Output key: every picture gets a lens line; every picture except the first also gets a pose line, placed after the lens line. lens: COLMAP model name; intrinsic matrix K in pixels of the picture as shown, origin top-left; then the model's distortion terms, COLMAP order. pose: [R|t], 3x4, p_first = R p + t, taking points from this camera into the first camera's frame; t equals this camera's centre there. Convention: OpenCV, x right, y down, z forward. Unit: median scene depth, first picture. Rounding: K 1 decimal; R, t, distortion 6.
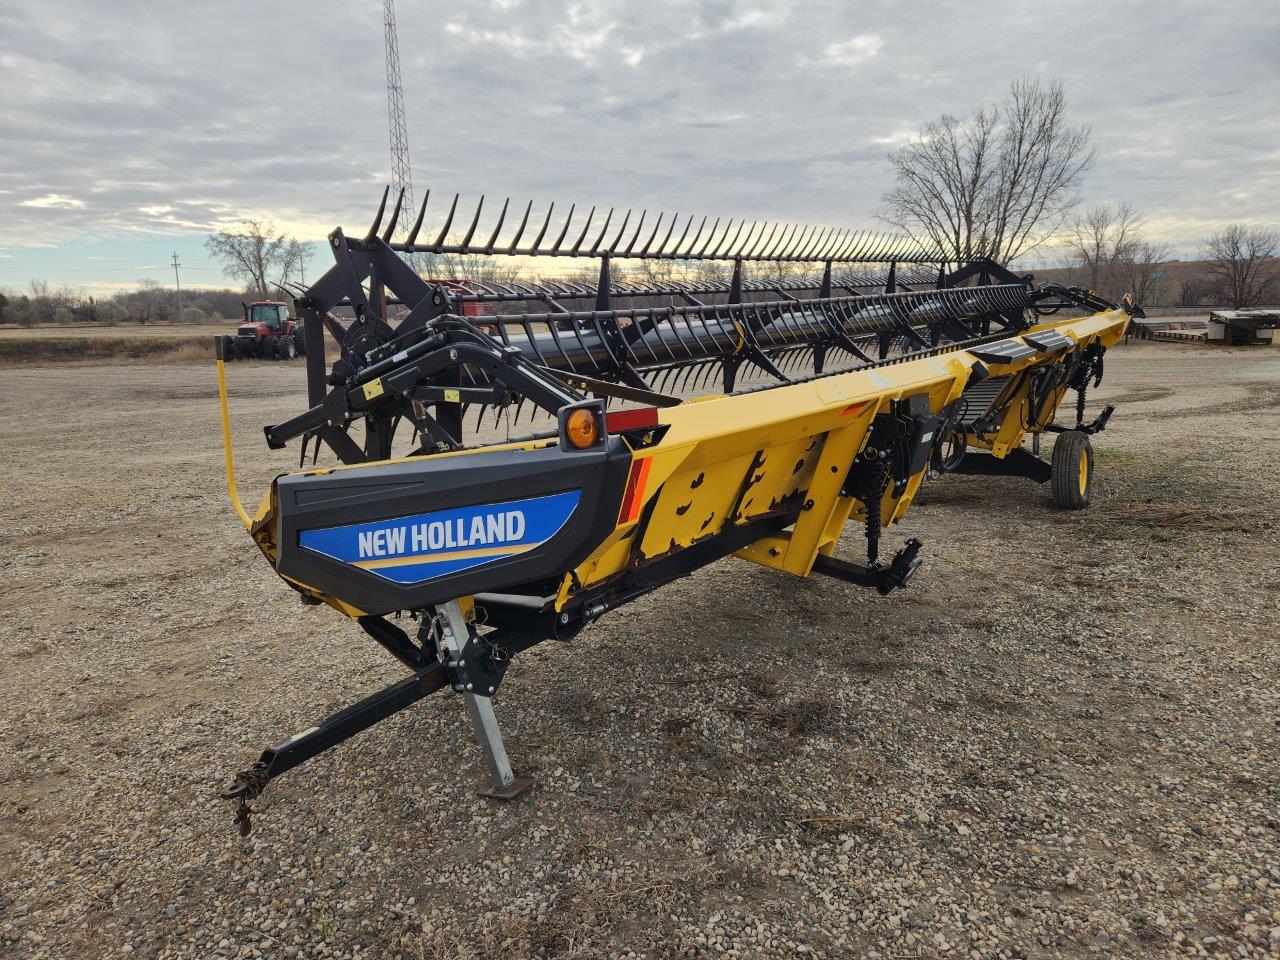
lens RADIAL K [[874.6, 0, 651.4], [0, 874.6, 472.9], [0, 0, 1]] dist [0.058049, -0.040343]
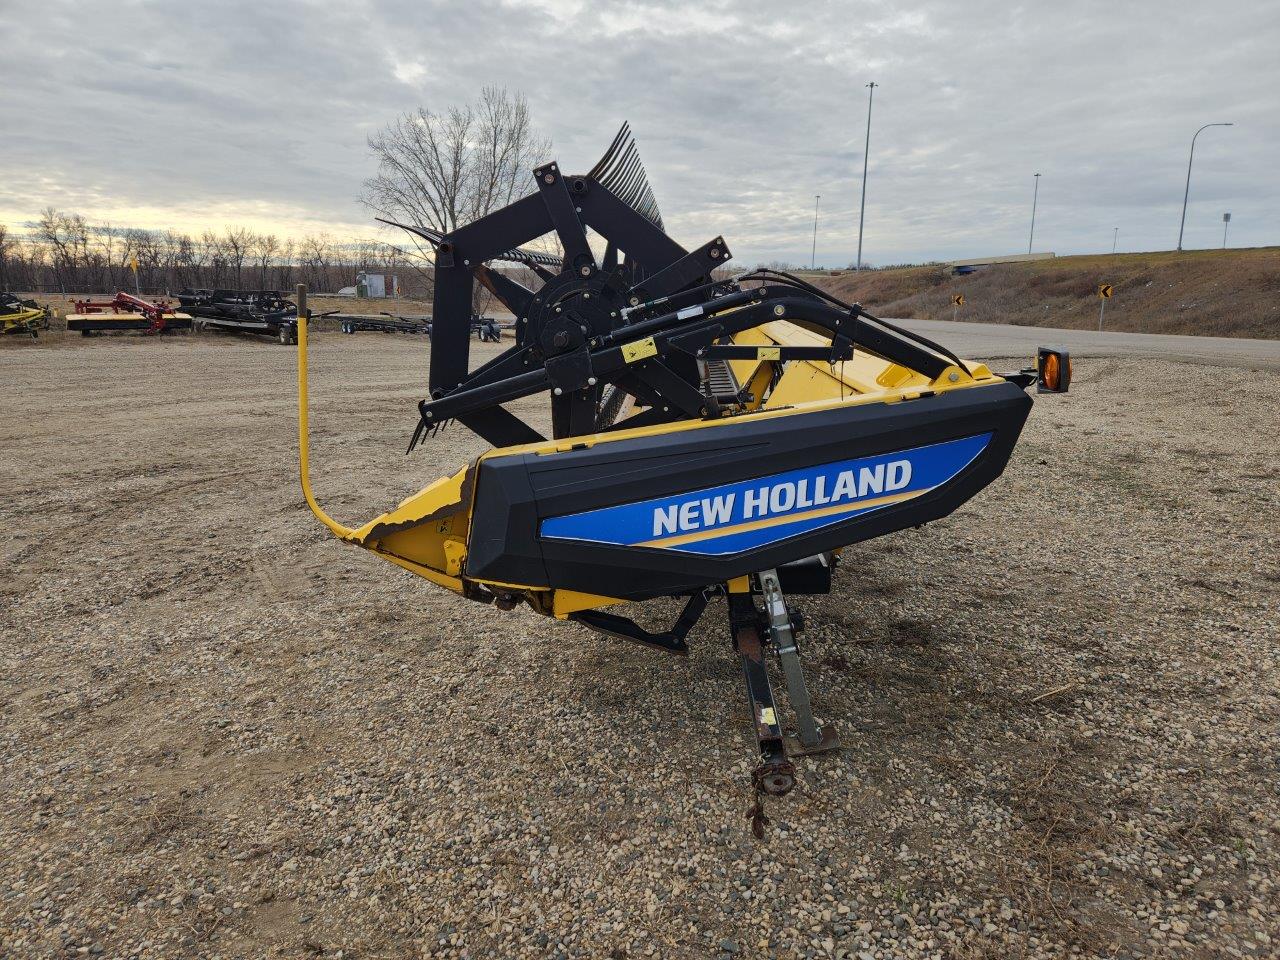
lens RADIAL K [[874.6, 0, 642.6], [0, 874.6, 488.0], [0, 0, 1]] dist [0.058049, -0.040343]
pose [[0.824024, -0.086078, 0.559977, -0.365155], [0.072162, 0.996287, 0.046956, 0.001608], [-0.561940, 0.001716, 0.827176, 0.112940]]
